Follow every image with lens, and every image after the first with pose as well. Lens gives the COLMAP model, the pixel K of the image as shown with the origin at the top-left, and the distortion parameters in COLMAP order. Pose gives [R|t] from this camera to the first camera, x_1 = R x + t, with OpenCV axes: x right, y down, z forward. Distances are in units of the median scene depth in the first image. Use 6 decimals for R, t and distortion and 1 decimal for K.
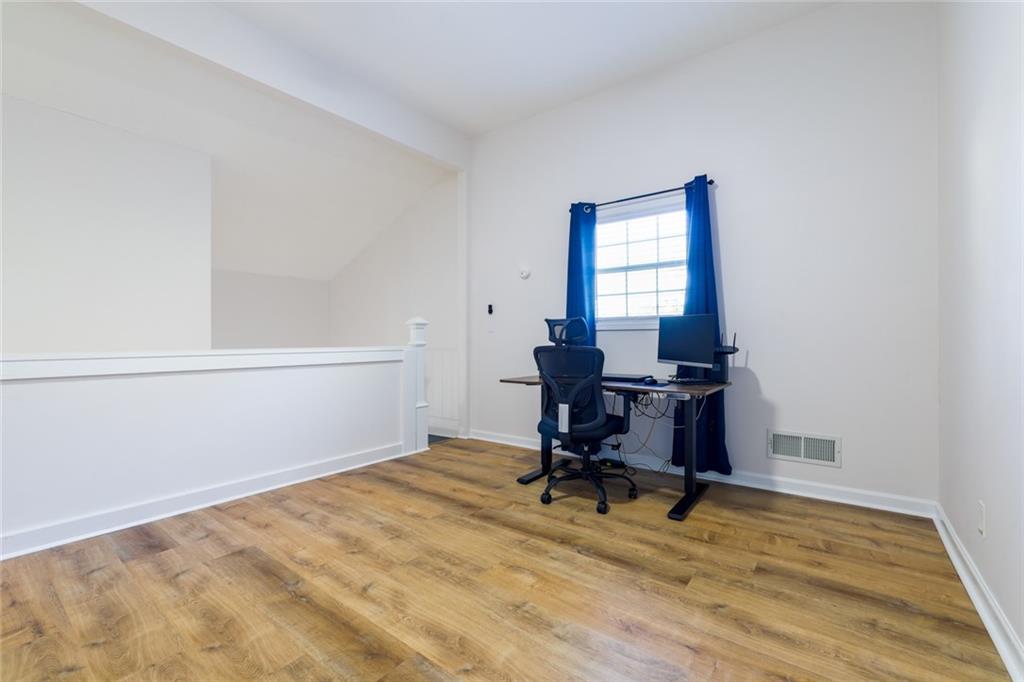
lens RADIAL K [[433.9, 0, 509.7], [0, 433.9, 338.8], [0, 0, 1]] dist [-0.020627, 0.009532]
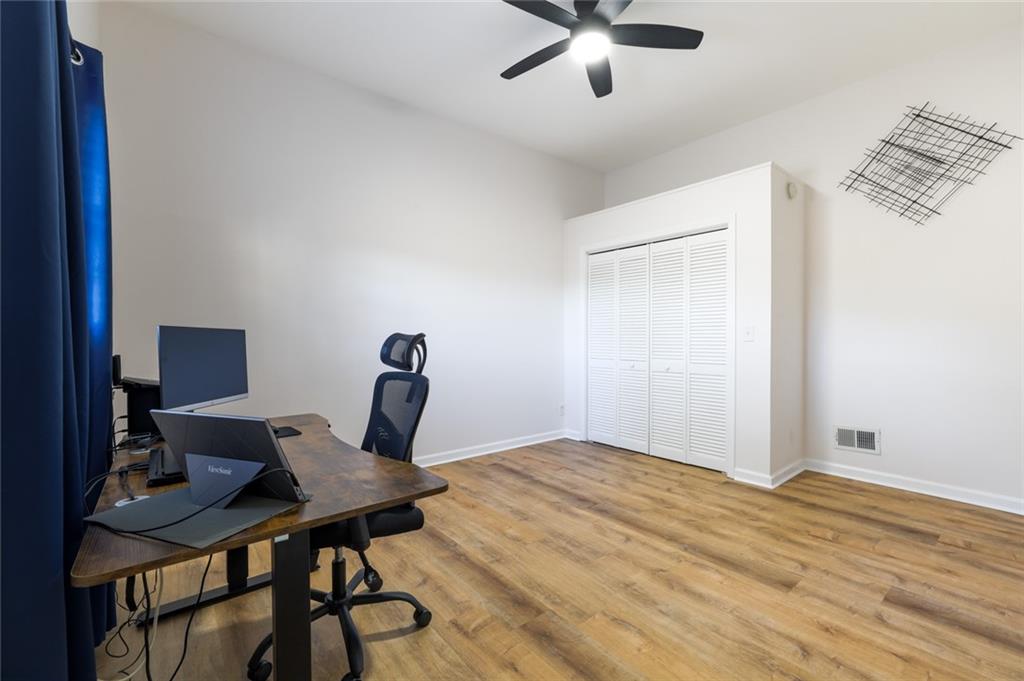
lens RADIAL K [[433.9, 0, 509.7], [0, 433.9, 338.3], [0, 0, 1]] dist [-0.020627, 0.009532]
pose [[-0.969998, 0.004286, 0.243076, -0.274183], [0.005513, 0.999975, 0.004368, -0.067231], [-0.243052, 0.005577, -0.969997, 2.175827]]
